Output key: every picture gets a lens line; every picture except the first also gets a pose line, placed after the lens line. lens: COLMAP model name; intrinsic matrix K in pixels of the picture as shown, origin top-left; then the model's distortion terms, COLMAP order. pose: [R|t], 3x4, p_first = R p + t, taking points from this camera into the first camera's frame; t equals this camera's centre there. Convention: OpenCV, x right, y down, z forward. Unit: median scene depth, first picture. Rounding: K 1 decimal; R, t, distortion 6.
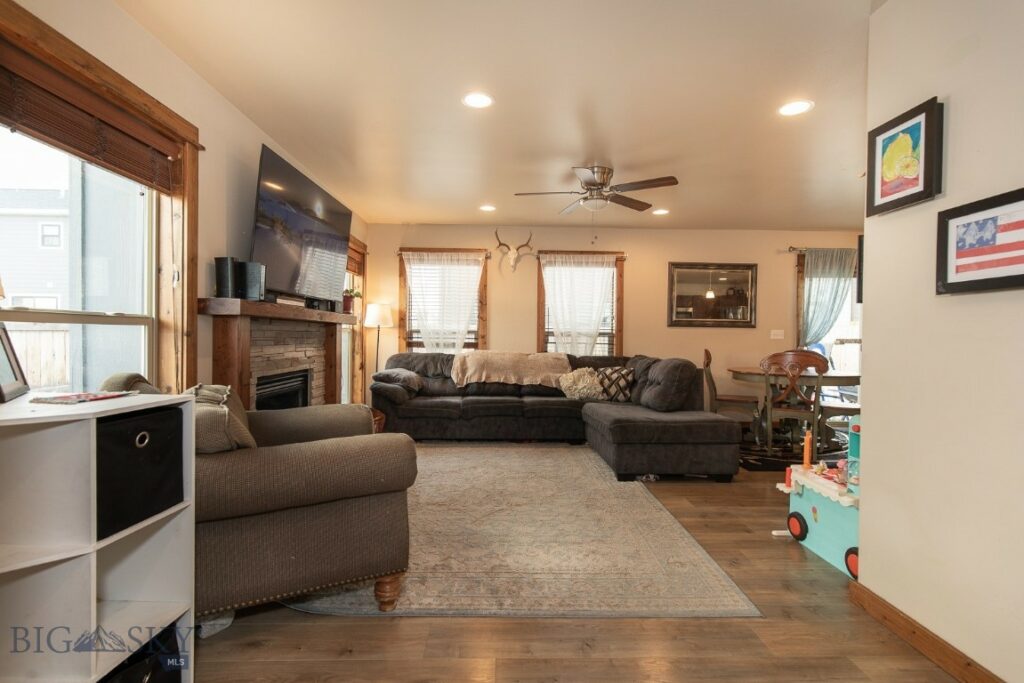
lens RADIAL K [[466.6, 0, 514.3], [0, 466.6, 344.1], [0, 0, 1]] dist [0.012804, -0.000889]
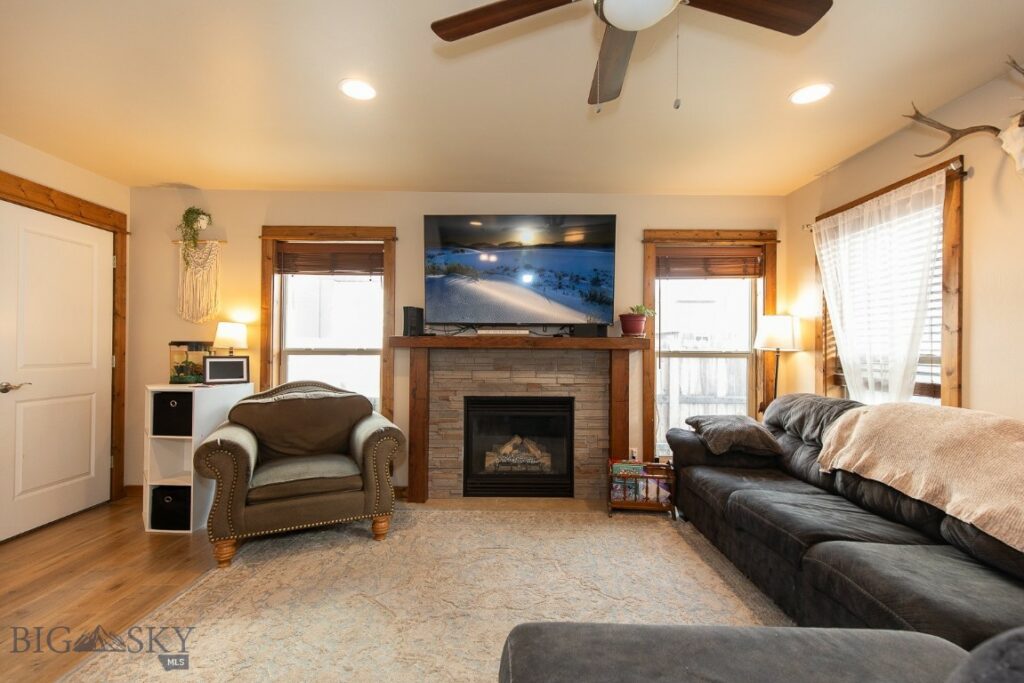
lens RADIAL K [[466.6, 0, 514.3], [0, 466.6, 344.1], [0, 0, 1]] dist [0.012804, -0.000889]
pose [[-0.034879, -0.020783, -0.999175, 0.391982], [-0.023045, 0.999535, -0.019986, -0.025133], [0.999126, 0.022329, -0.035342, 0.686594]]
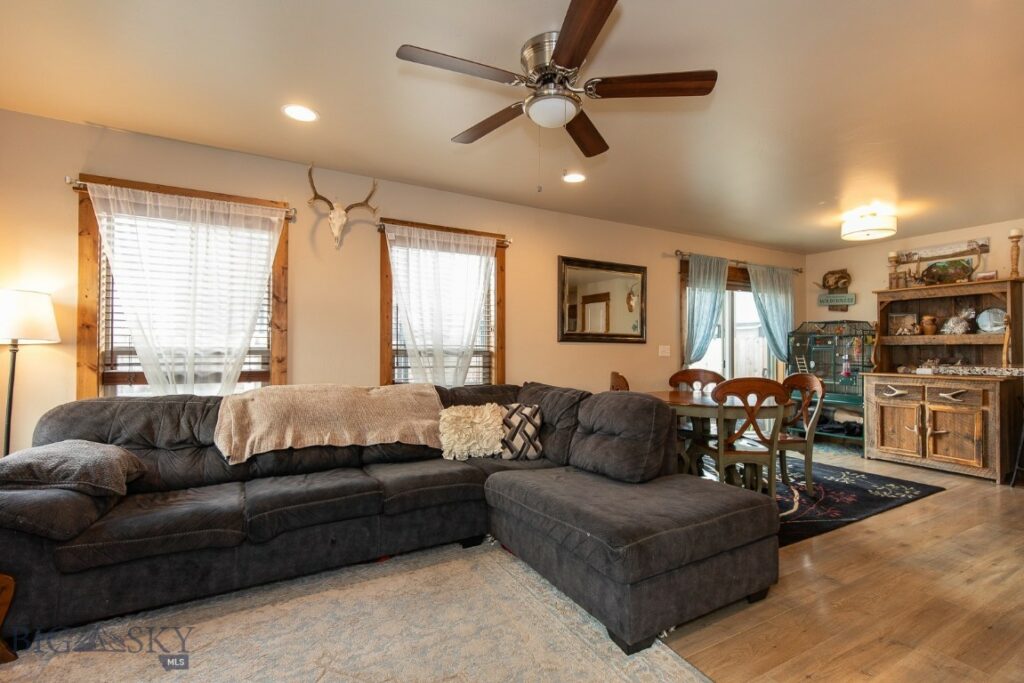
lens RADIAL K [[460.6, 0, 514.5], [0, 460.6, 345.9], [0, 0, 1]] dist [0.010762, -0.001376]
pose [[0.889080, -0.004103, 0.457733, -0.077355], [0.012937, 0.999786, -0.016165, -0.021967], [-0.457568, 0.020294, 0.888943, 0.418796]]
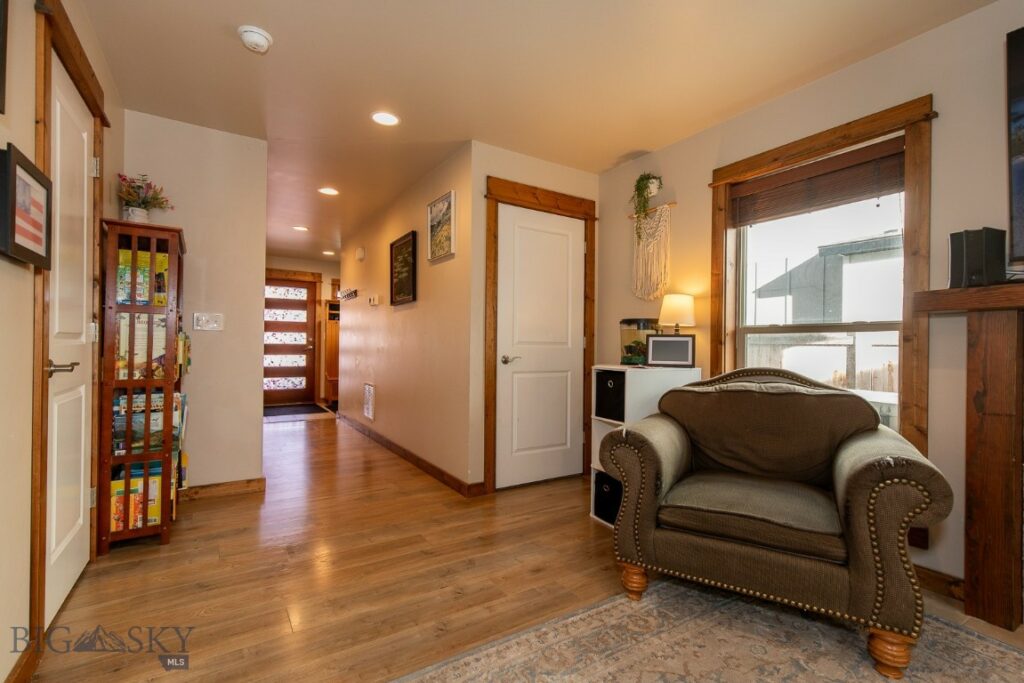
lens RADIAL K [[466.6, 0, 514.3], [0, 466.6, 344.1], [0, 0, 1]] dist [0.012804, -0.000889]
pose [[-0.859591, -0.023213, -0.510455, 0.182742], [-0.029057, 0.999572, 0.003476, 0.003645], [0.510155, 0.017820, -0.859898, 0.640454]]
